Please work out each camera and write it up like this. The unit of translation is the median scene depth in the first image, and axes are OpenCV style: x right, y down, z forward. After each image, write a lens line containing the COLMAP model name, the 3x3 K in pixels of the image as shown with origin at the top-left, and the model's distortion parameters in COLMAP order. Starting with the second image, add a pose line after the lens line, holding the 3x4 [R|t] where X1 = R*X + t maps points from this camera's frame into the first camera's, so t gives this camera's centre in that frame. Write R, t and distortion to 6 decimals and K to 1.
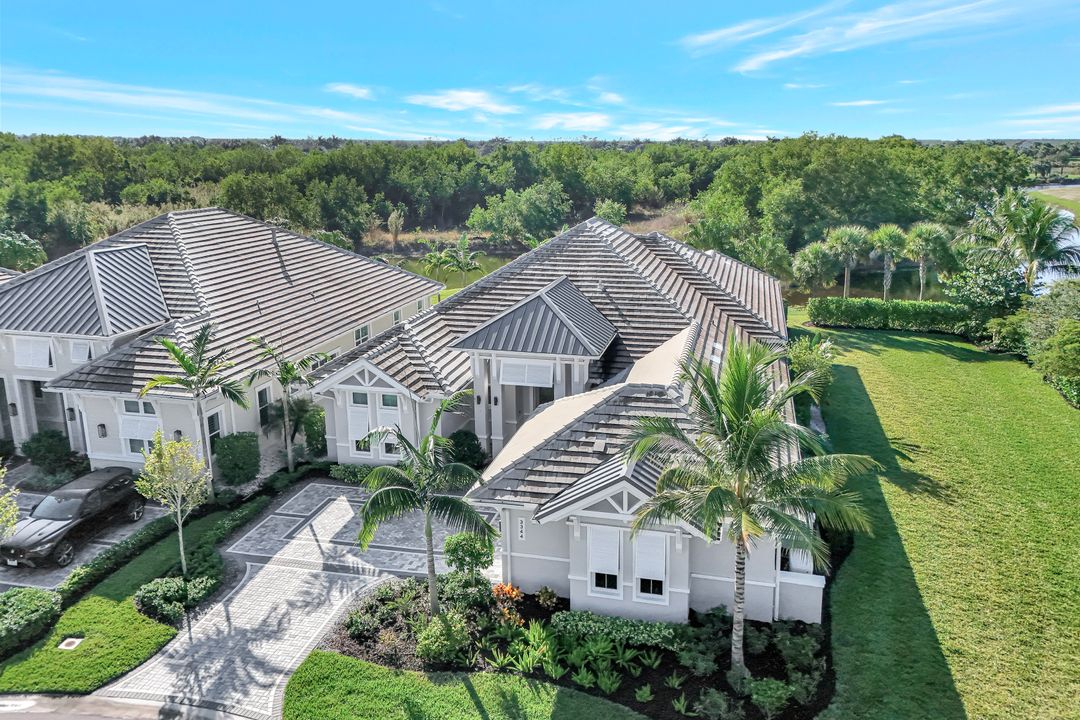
lens RADIAL K [[825.8, 0, 543.0], [0, 825.8, 334.4], [0, 0, 1]] dist [0.066177, -0.070789]
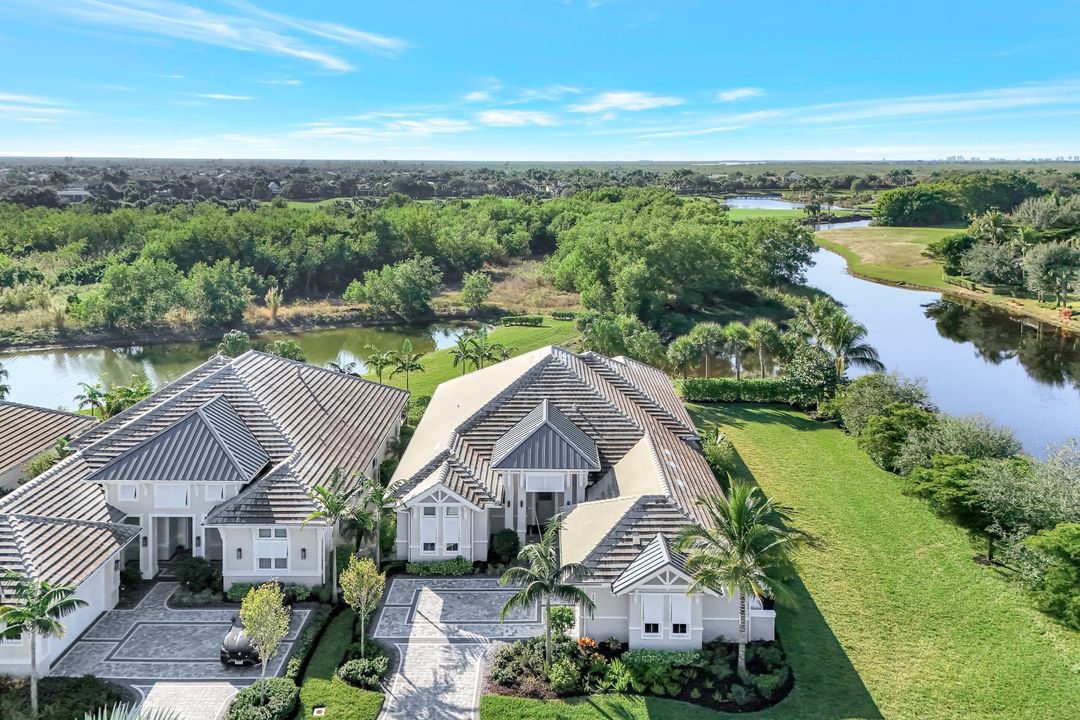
lens RADIAL K [[825.8, 0, 547.3], [0, 825.8, 267.1], [0, 0, 1]] dist [0.066177, -0.070789]
pose [[0.975852, -0.018976, 0.217605, -0.336053], [0.046150, 0.991642, -0.120488, -0.155882], [-0.213500, 0.127621, 0.968572, -0.452501]]
